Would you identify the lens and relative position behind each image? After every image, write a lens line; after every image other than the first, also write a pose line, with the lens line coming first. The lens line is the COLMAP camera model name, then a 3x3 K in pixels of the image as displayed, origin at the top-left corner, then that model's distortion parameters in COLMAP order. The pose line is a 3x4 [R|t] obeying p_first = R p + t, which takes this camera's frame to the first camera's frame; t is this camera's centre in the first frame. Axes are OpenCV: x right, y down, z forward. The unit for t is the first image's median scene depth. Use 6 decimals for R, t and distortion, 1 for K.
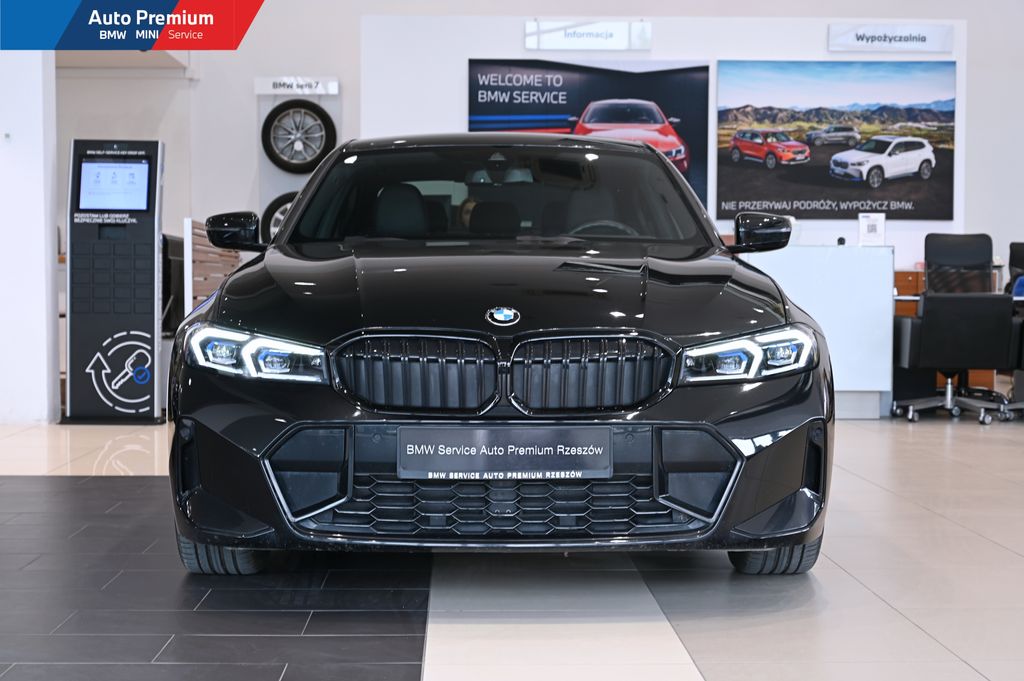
lens RADIAL K [[1648.1, 0, 512.0], [0, 1648.1, 340.5], [0, 0, 1]] dist [0.043934, -0.048167]
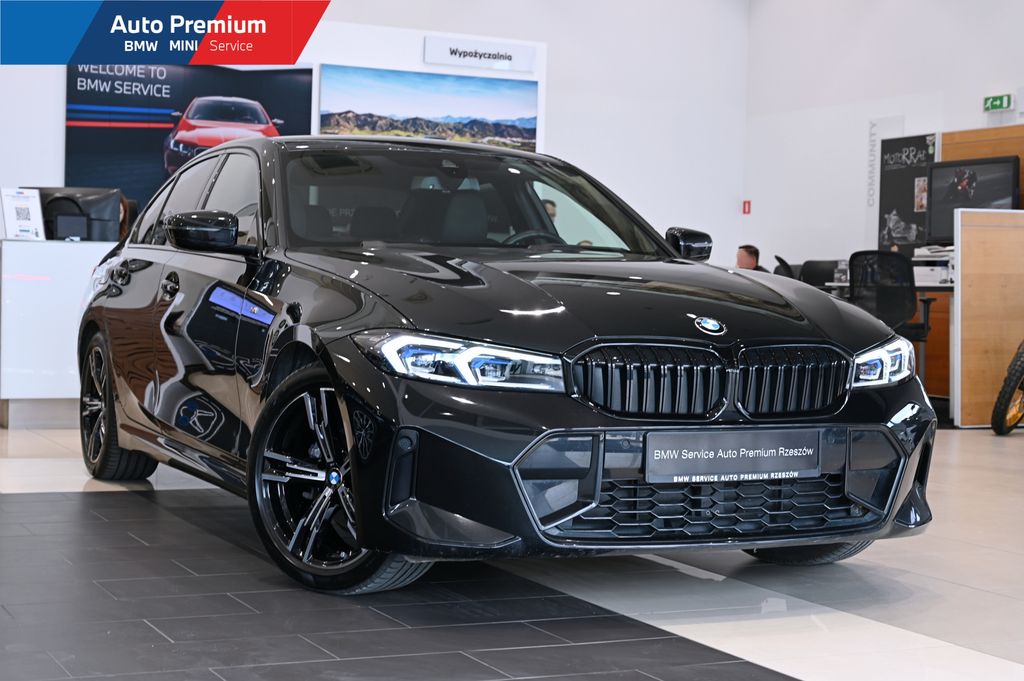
lens RADIAL K [[1694.7, 0, 512.0], [0, 1694.7, 340.5], [0, 0, 1]] dist [0.044783, -0.141341]
pose [[0.913116, 0.004180, 0.407677, -0.187198], [-0.003117, 0.999990, -0.003272, -0.000482], [-0.407687, 0.001717, 0.913120, 0.022387]]
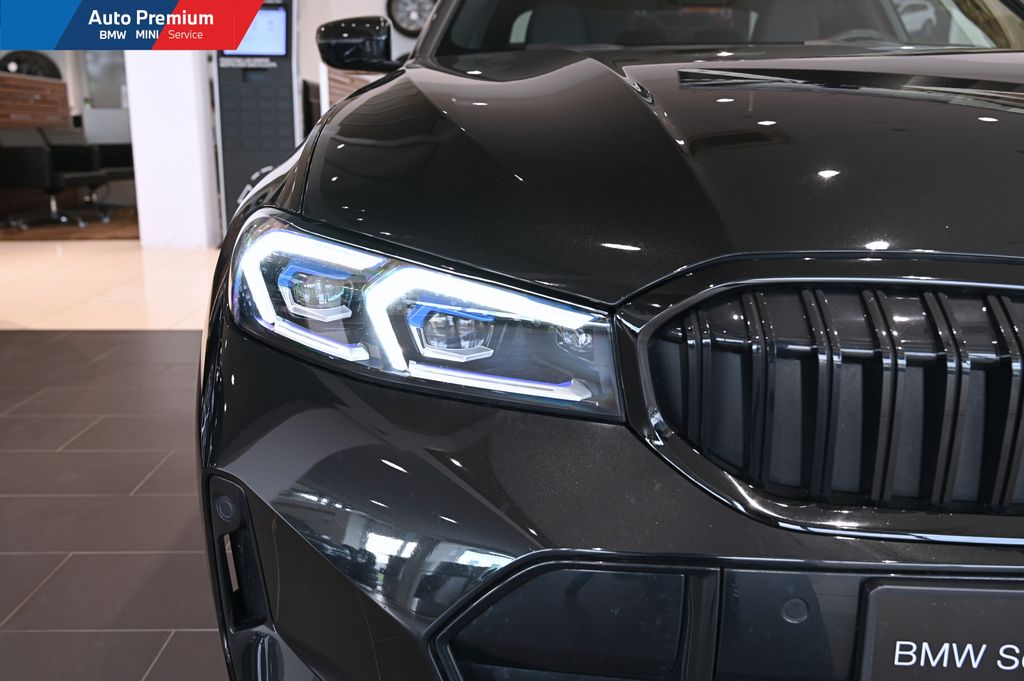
lens RADIAL K [[936.7, 0, 512.0], [0, 936.7, 340.5], [0, 0, 1]] dist [-0.007484, -0.002422]
pose [[0.999789, 0.003183, -0.020269, -0.043139], [0.000753, 0.981531, 0.191304, -0.008534], [0.020503, -0.191279, 0.981322, 0.271052]]
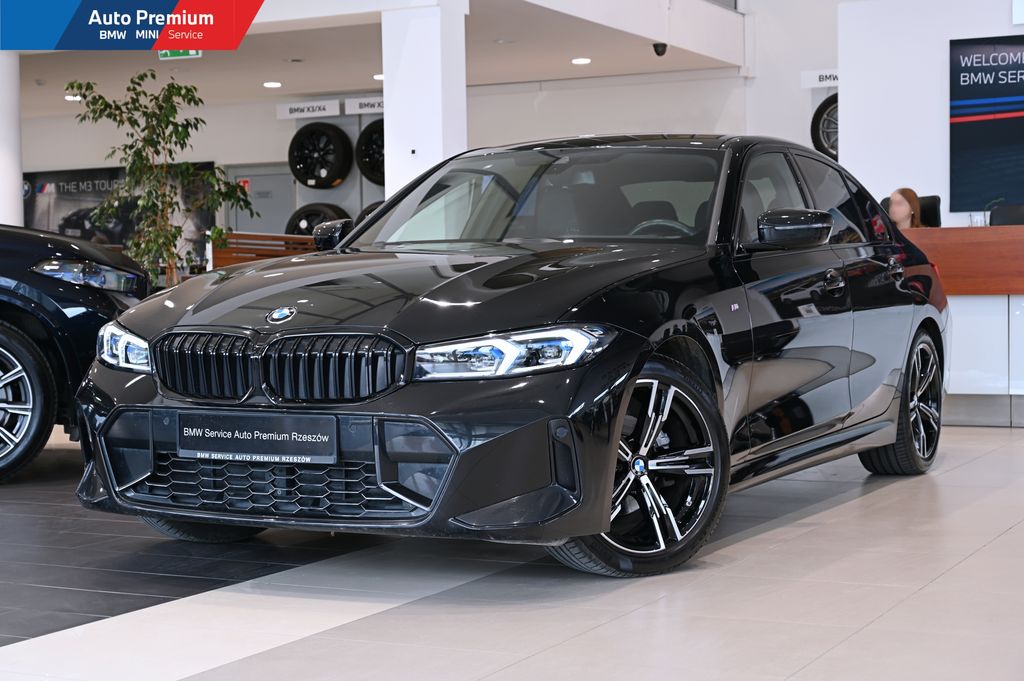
lens RADIAL K [[1731.9, 0, 512.0], [0, 1731.9, 340.5], [0, 0, 1]] dist [0.036989, 0.032663]
pose [[0.877143, 0.008640, -0.480151, 0.230241], [-0.008806, 0.999959, 0.001907, -0.000353], [0.480148, 0.002555, 0.877184, 0.018593]]
